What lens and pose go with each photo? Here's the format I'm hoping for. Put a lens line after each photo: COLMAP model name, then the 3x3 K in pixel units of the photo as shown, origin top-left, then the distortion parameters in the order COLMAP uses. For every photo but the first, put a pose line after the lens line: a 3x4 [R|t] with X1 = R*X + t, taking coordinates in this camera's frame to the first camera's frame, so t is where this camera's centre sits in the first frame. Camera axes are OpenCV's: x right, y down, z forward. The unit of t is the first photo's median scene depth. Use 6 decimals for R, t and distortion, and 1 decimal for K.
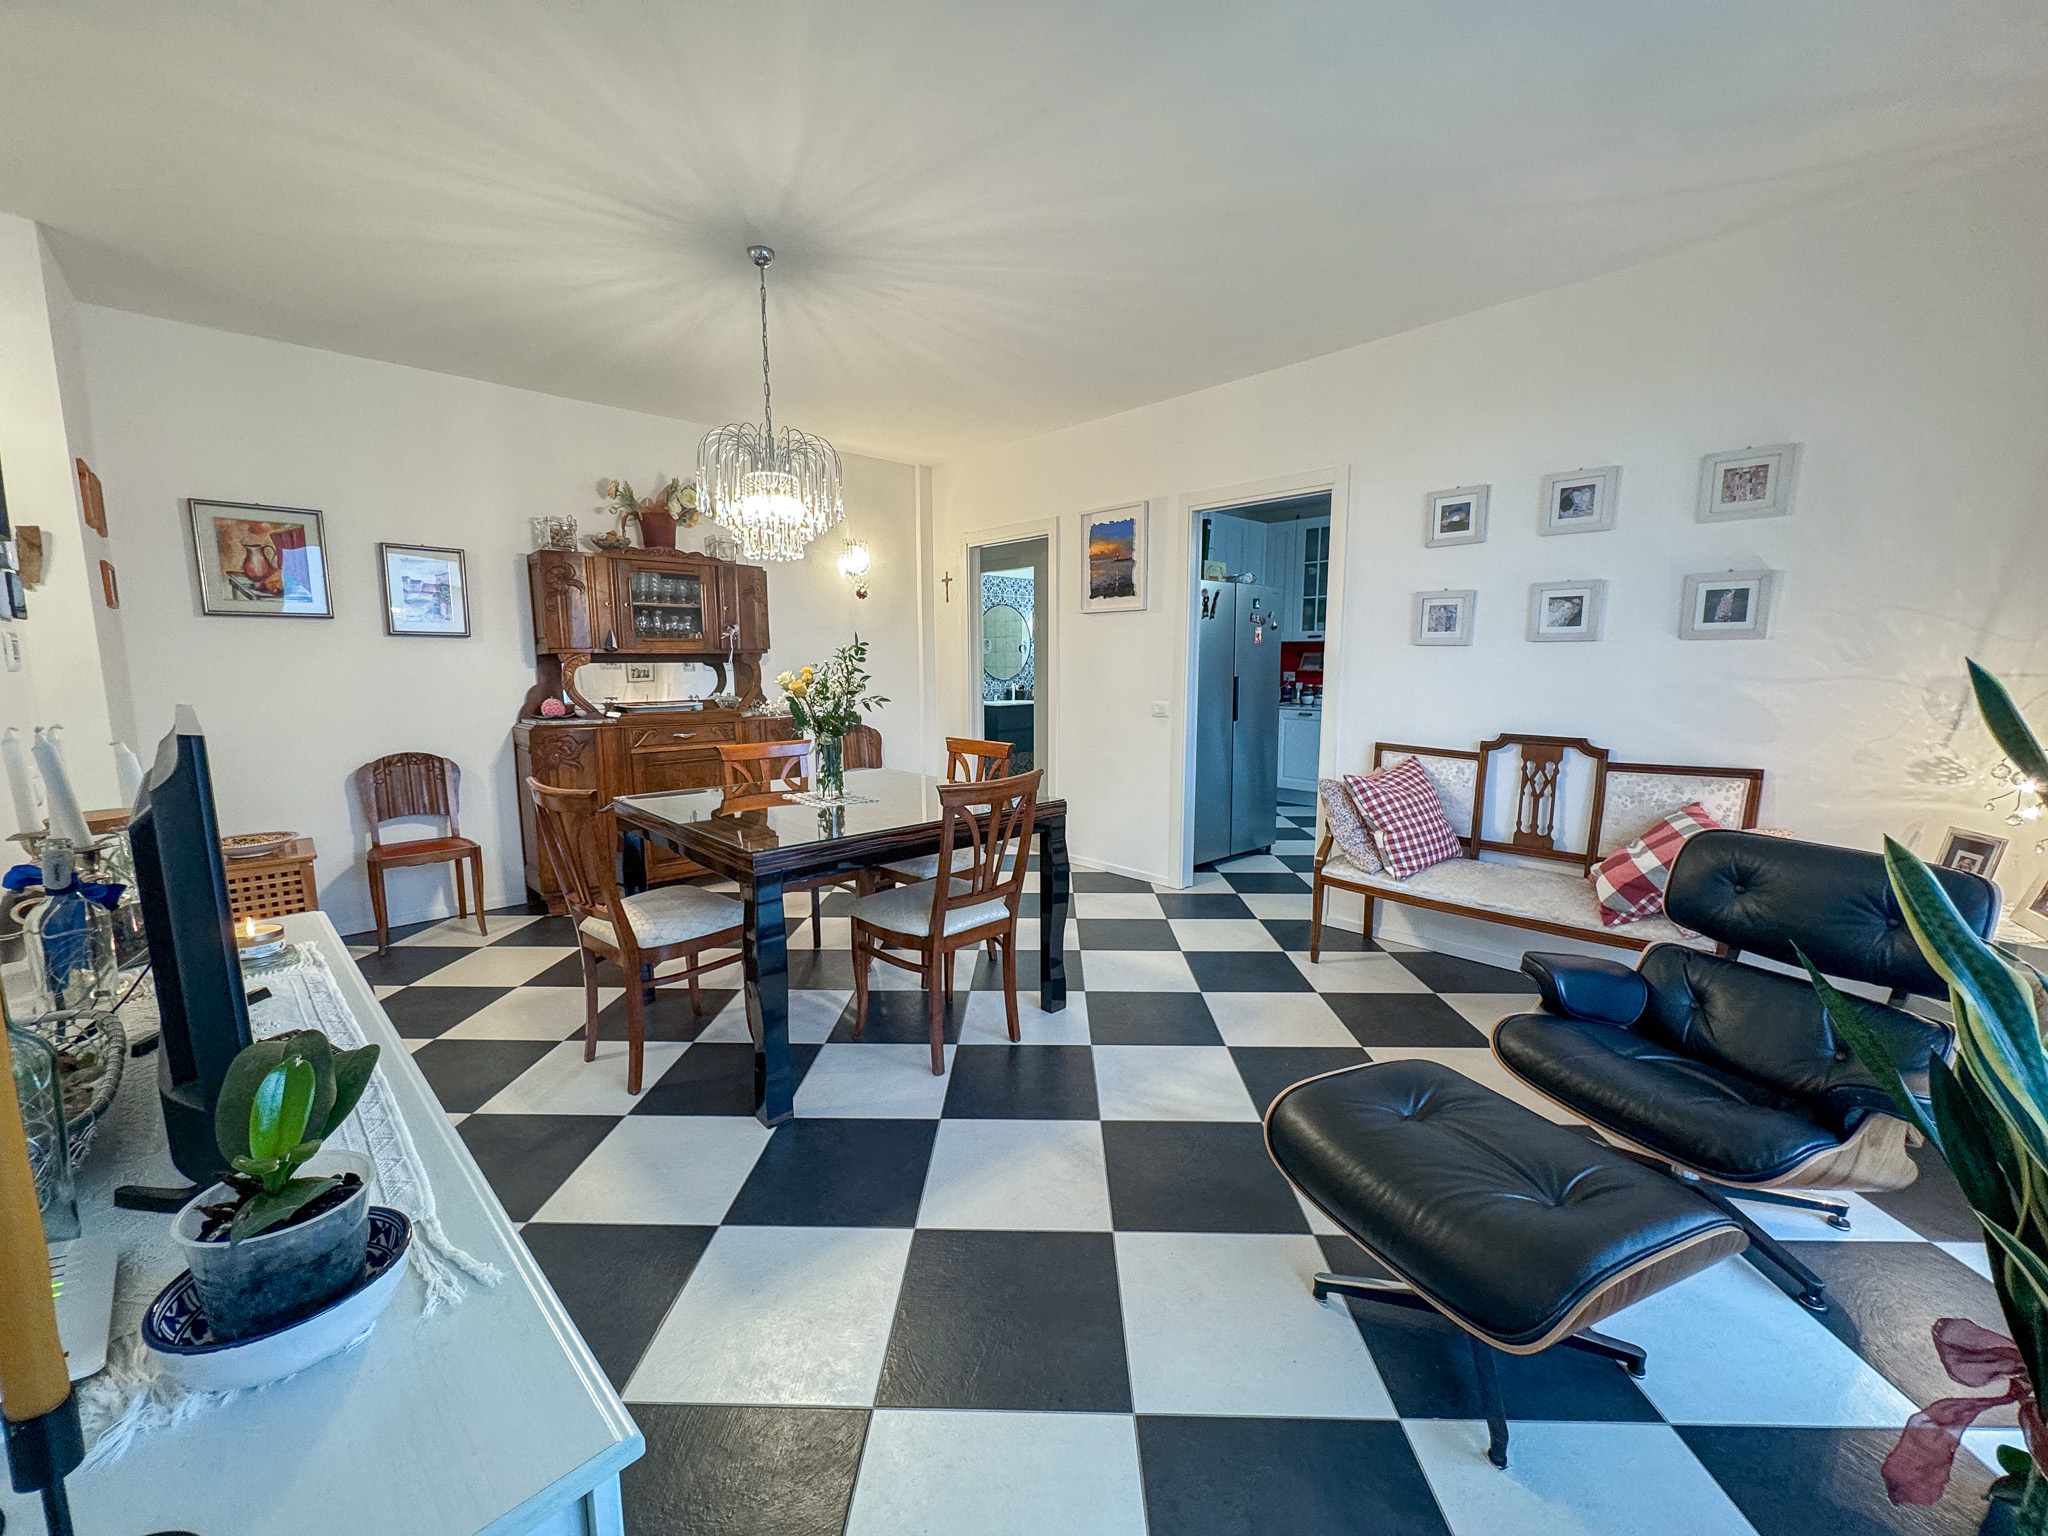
lens RADIAL K [[819.4, 0, 1025.0], [0, 819.4, 777.4], [0, 0, 1]] dist [-0.005546, 0.000549]
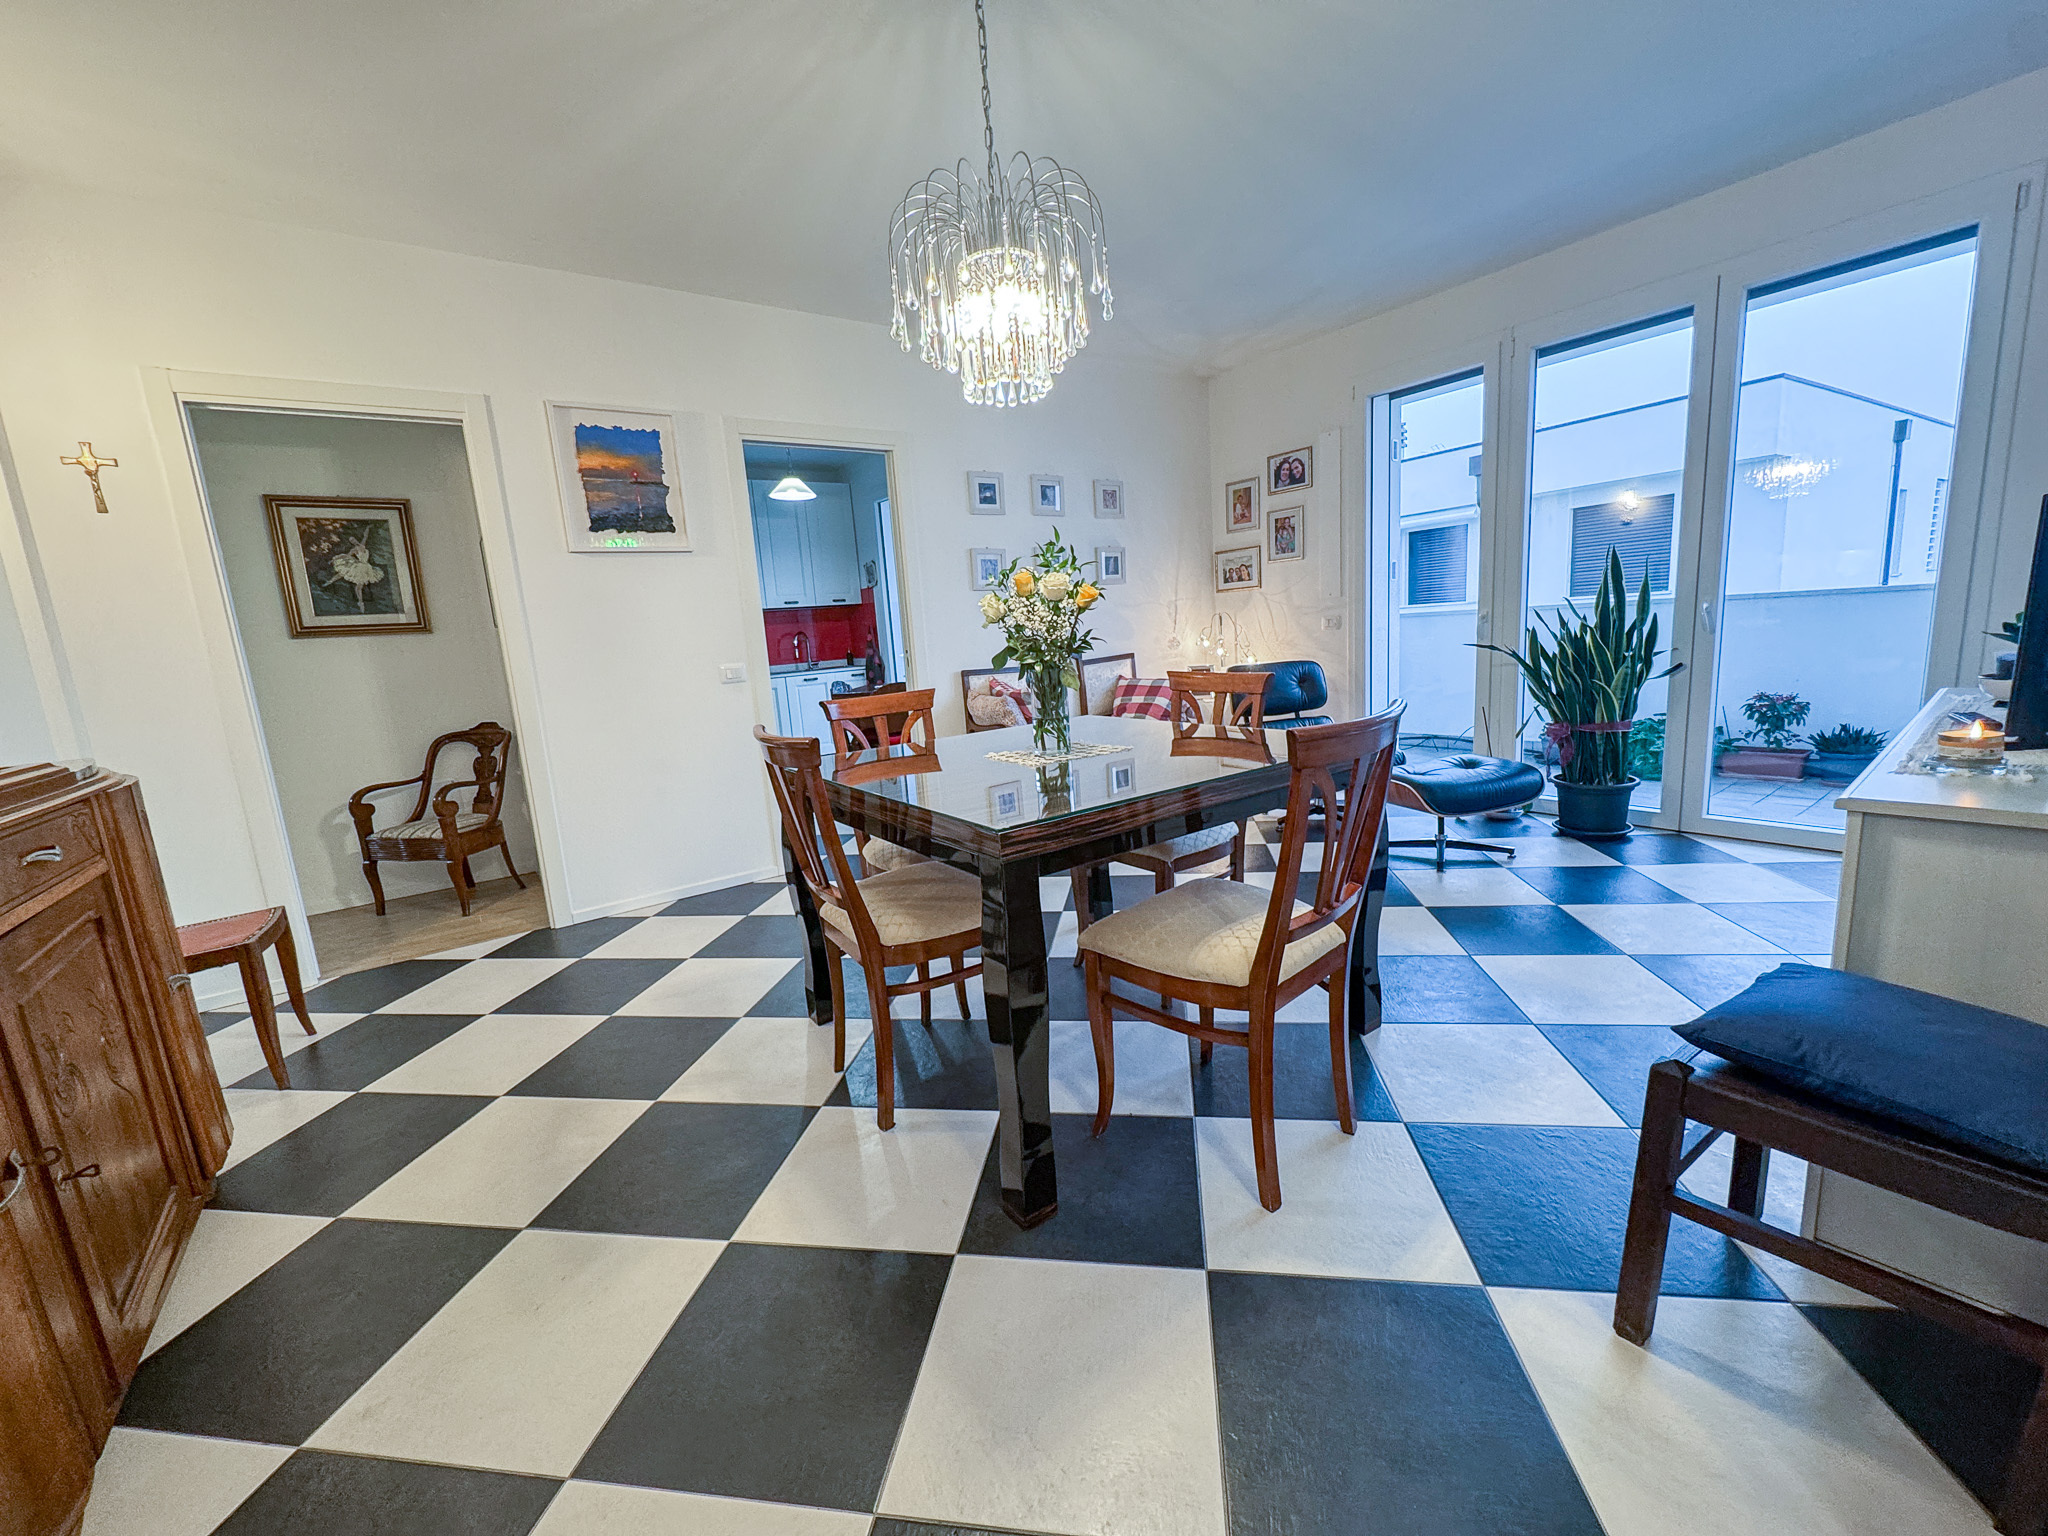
lens RADIAL K [[819.4, 0, 1022.6], [0, 819.4, 769.3], [0, 0, 1]] dist [-0.005546, 0.000549]
pose [[0.106631, -0.181220, 0.977645, -0.693533], [0.209707, 0.965232, 0.156046, -0.064094], [-0.971932, 0.188380, 0.140927, 0.678967]]
